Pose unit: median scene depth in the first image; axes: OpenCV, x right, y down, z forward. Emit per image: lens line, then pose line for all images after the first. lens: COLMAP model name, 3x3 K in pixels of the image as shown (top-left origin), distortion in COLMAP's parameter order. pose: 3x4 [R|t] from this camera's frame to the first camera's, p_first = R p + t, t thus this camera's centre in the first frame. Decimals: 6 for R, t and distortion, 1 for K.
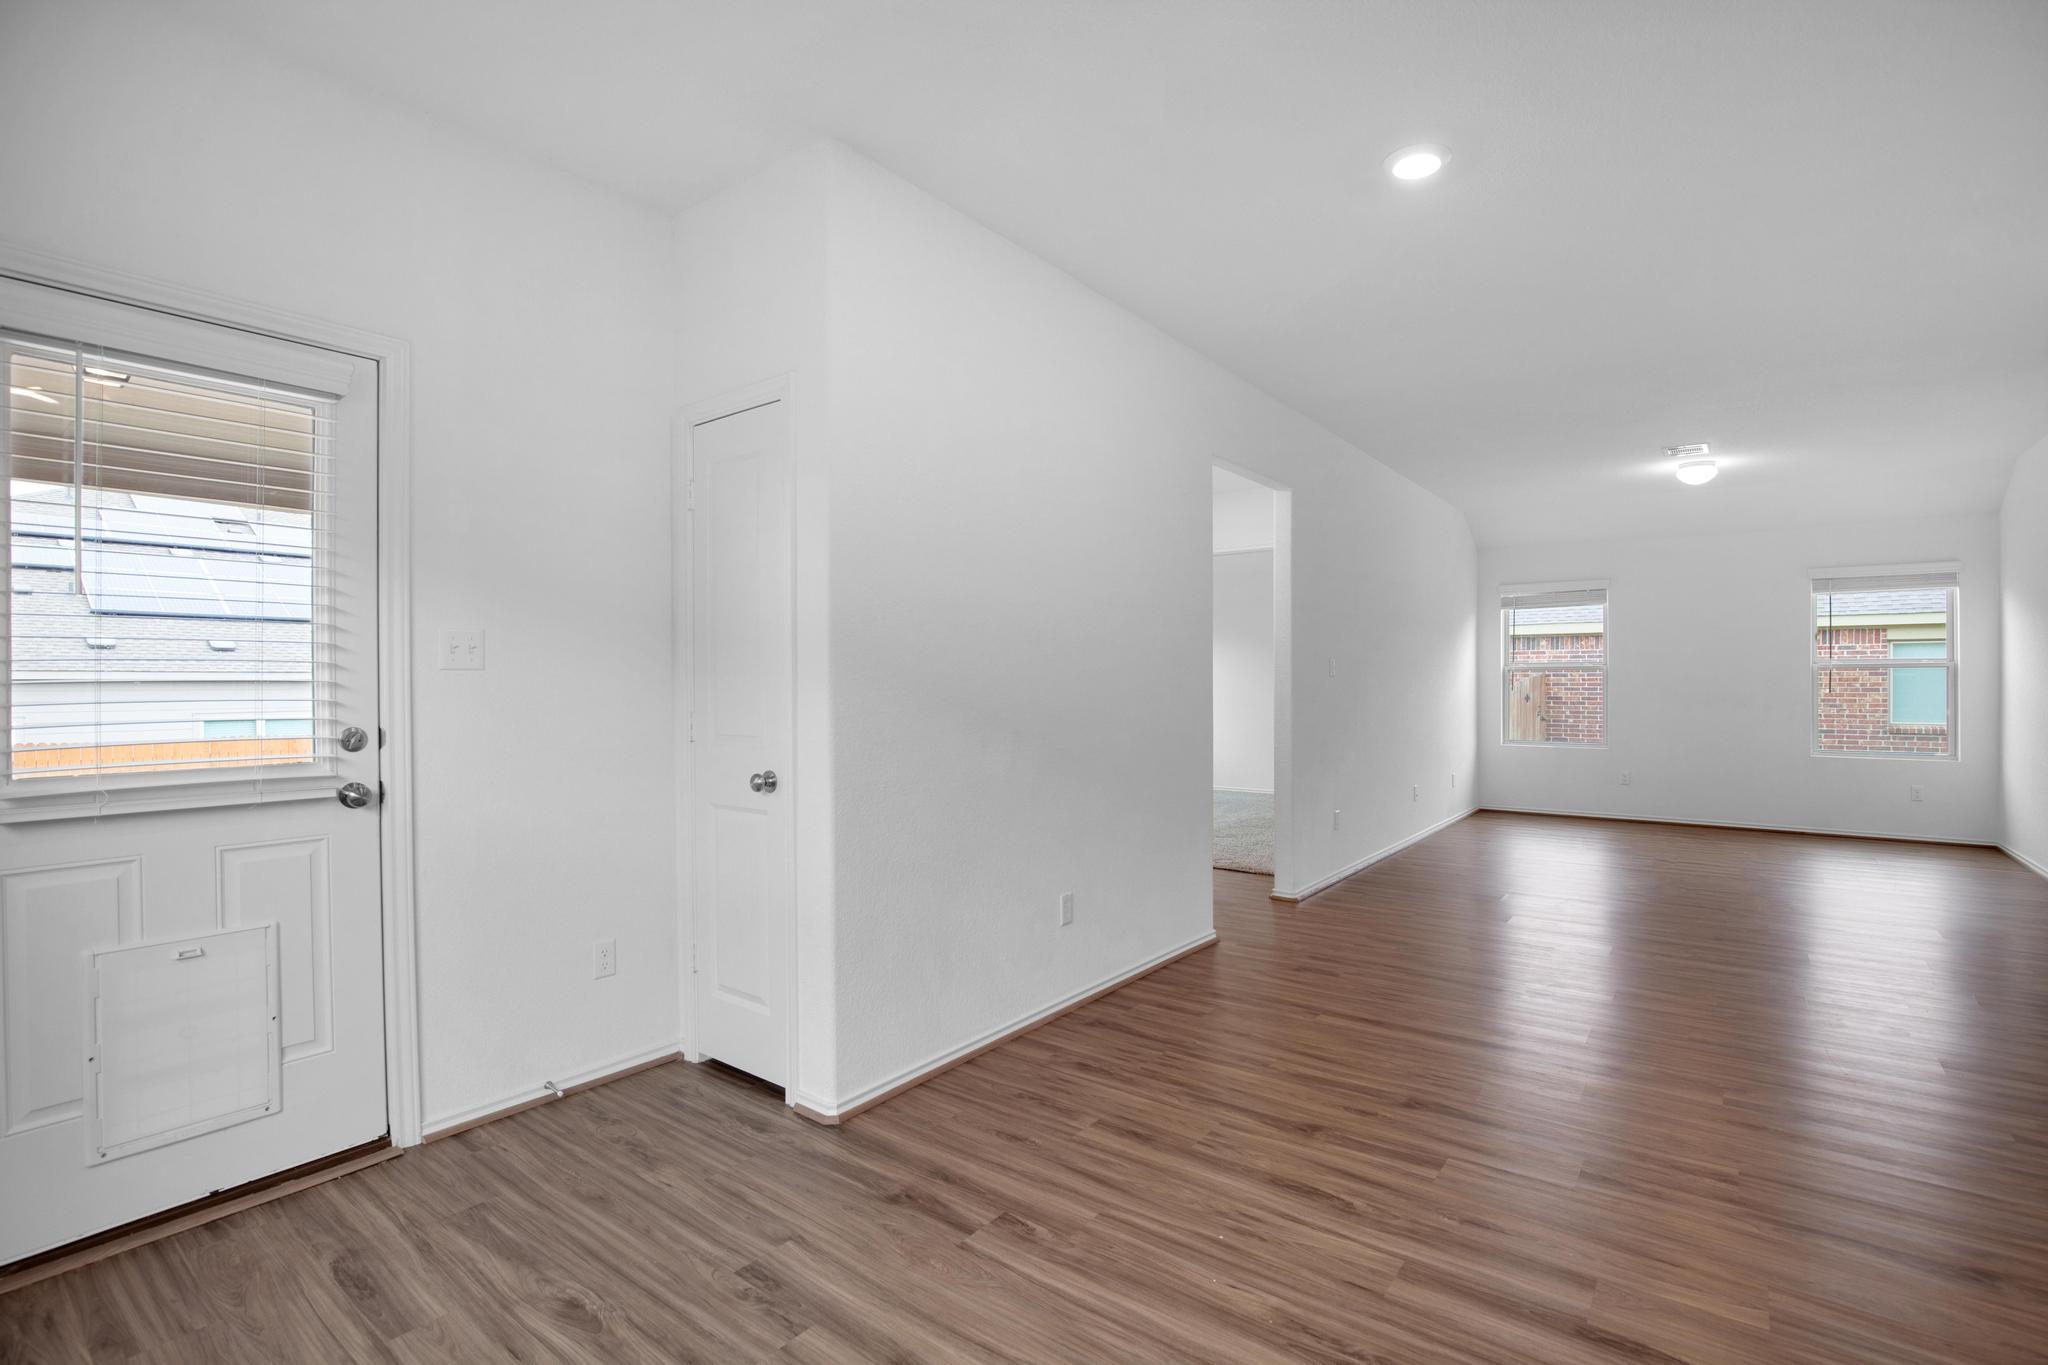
lens RADIAL K [[936.3, 0, 1036.3], [0, 936.3, 688.5], [0, 0, 1]] dist [-0.037698, 0.007528]
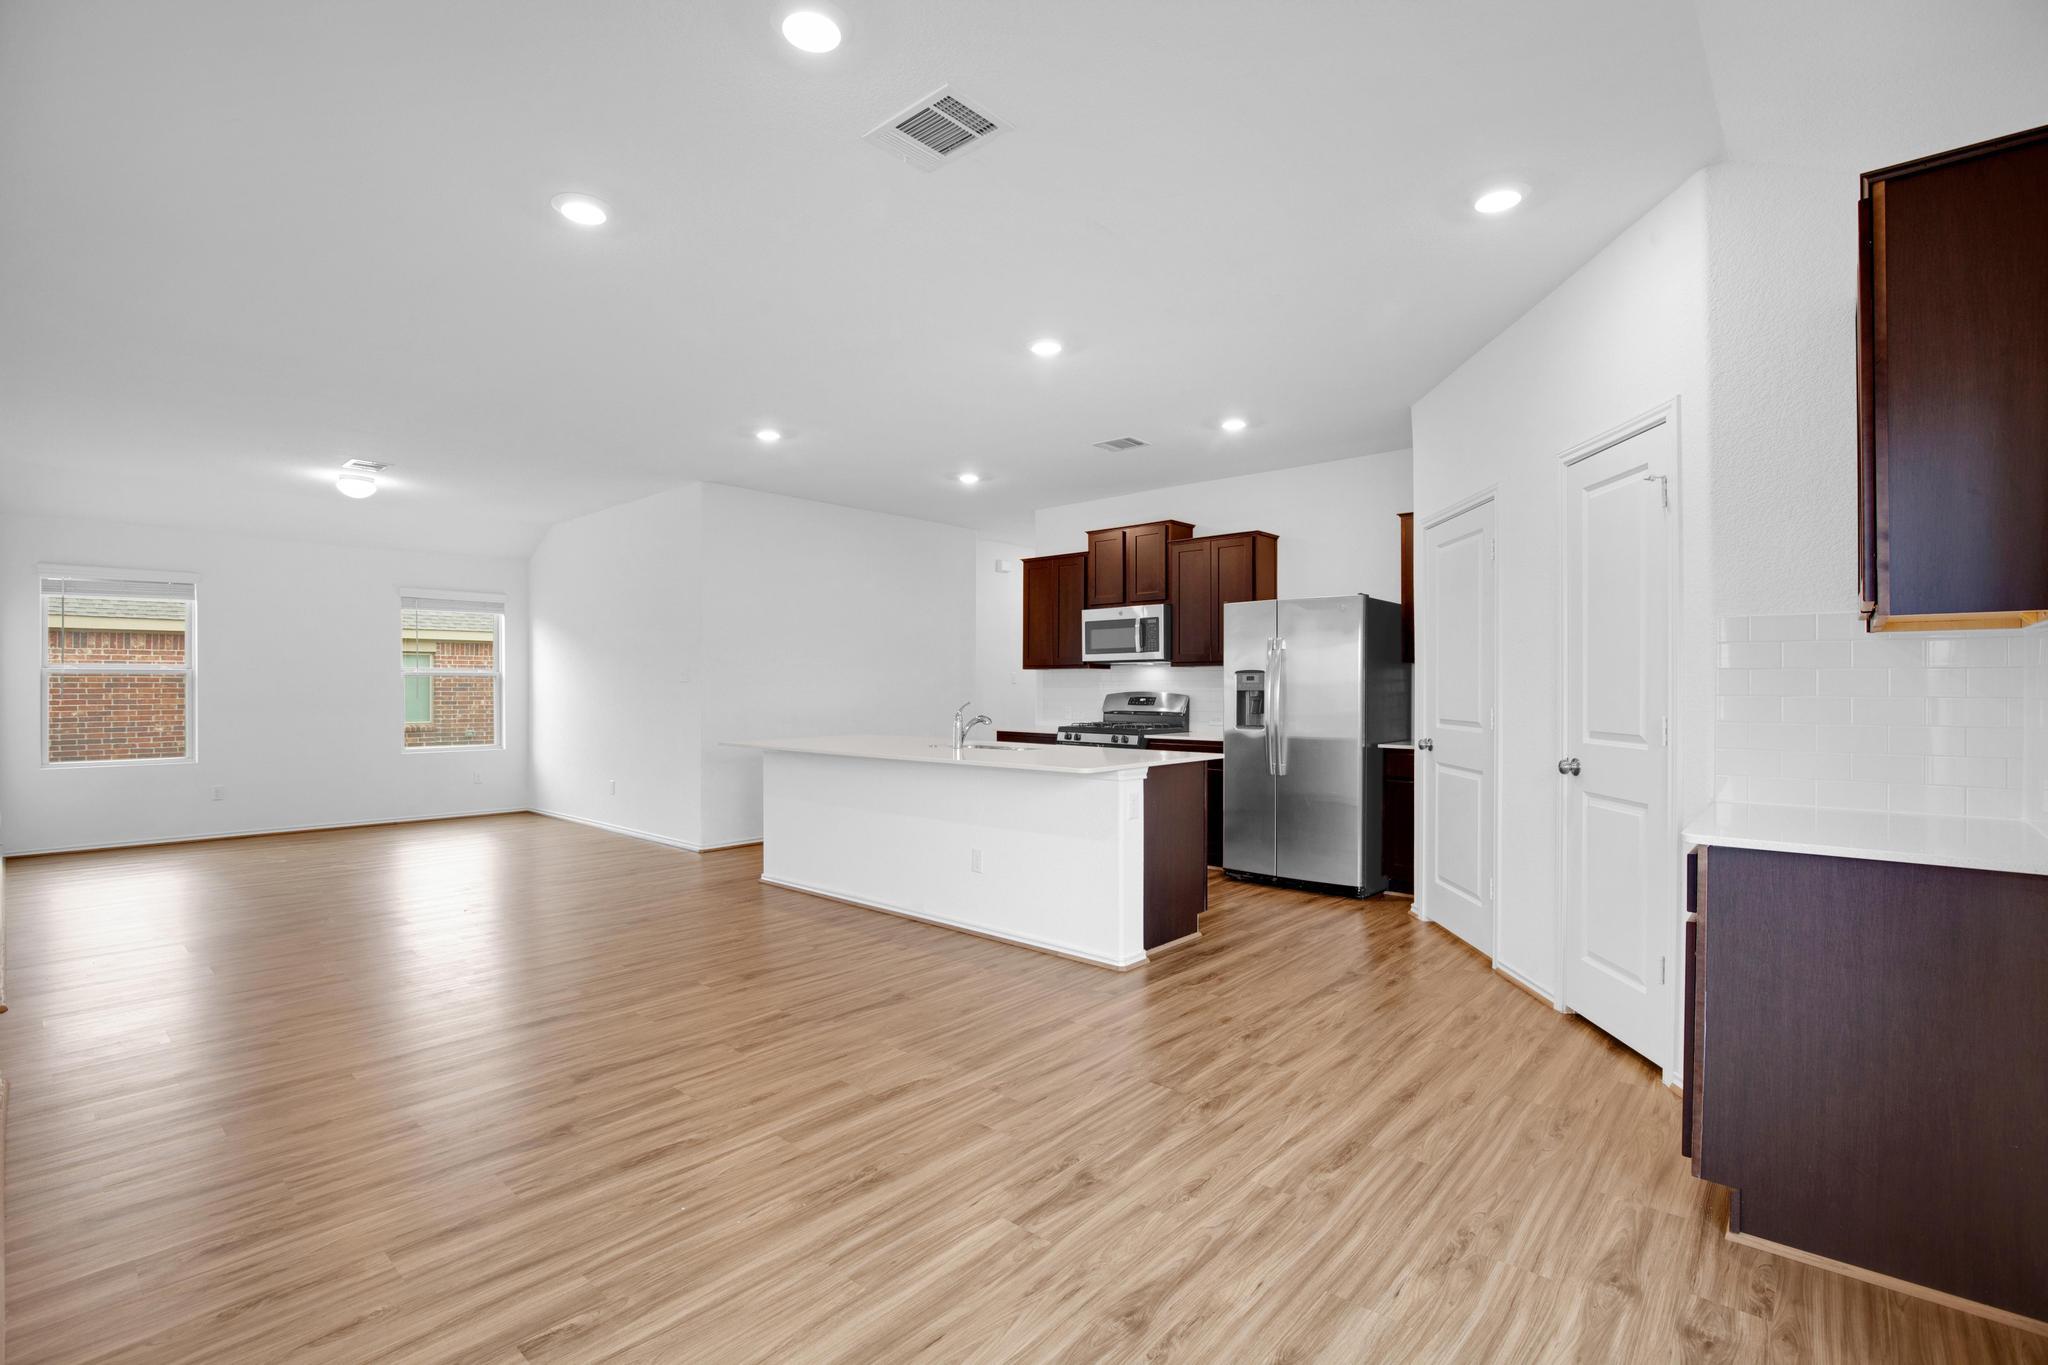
lens RADIAL K [[935.8, 0, 1032.6], [0, 935.8, 685.4], [0, 0, 1]] dist [-0.036270, 0.000634]
pose [[0.070383, 0.002377, 0.997517, -0.566379], [0.007328, 0.999969, -0.002900, -0.002398], [-0.997493, 0.007514, 0.070363, 0.353224]]
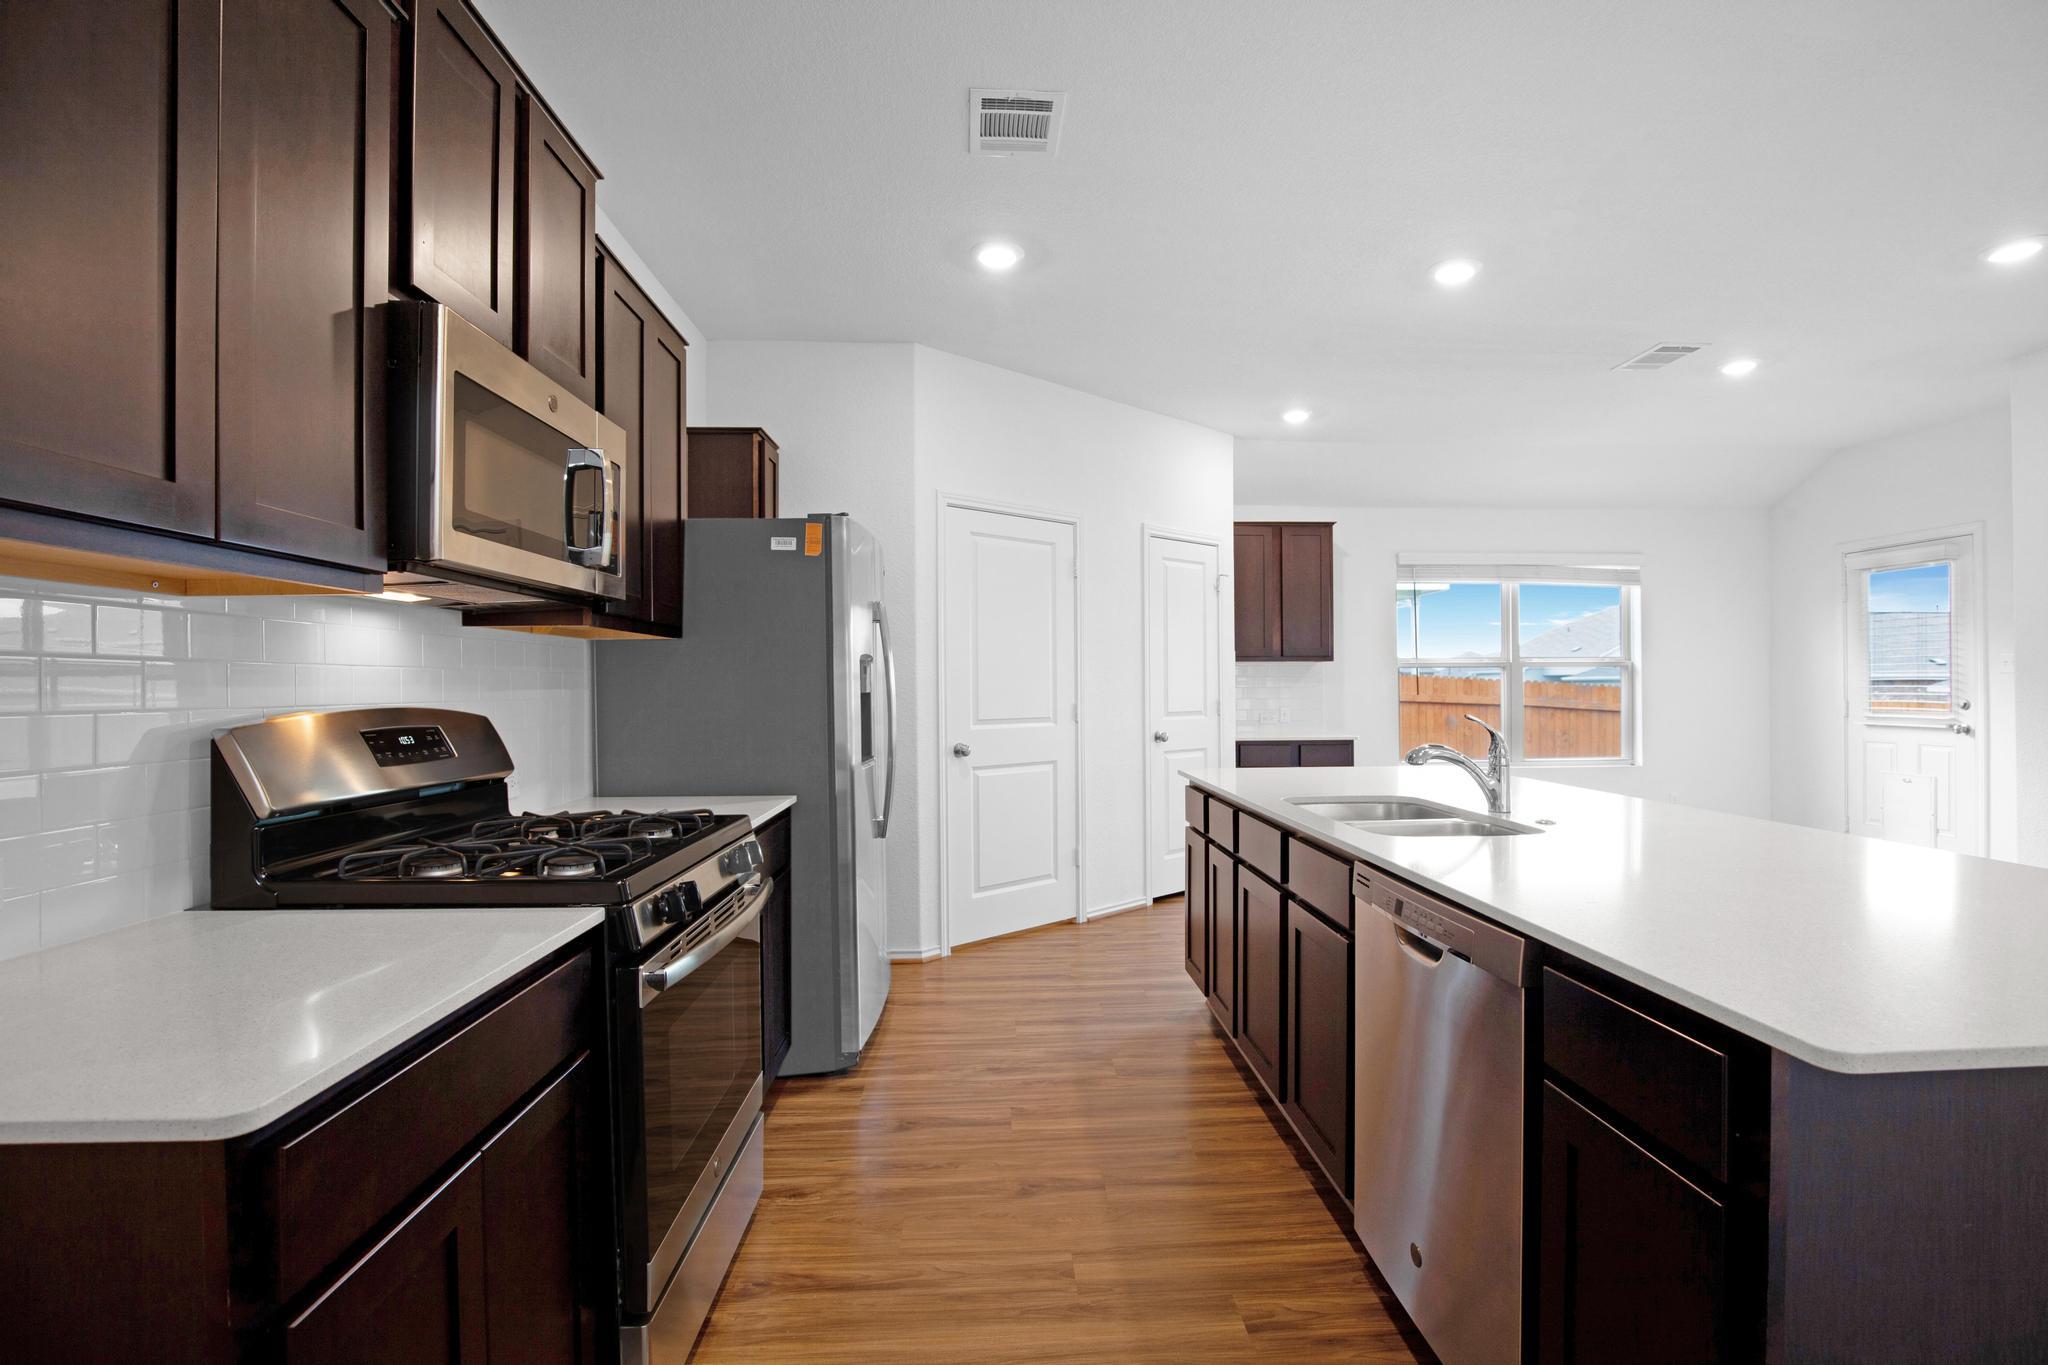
lens RADIAL K [[936.3, 0, 1036.3], [0, 936.3, 688.5], [0, 0, 1]] dist [-0.037698, 0.007528]
pose [[-0.759600, 0.007915, -0.650343, 1.931400], [0.002223, 0.999952, 0.009573, -0.009134], [0.650387, 0.005826, -0.759581, 0.954367]]
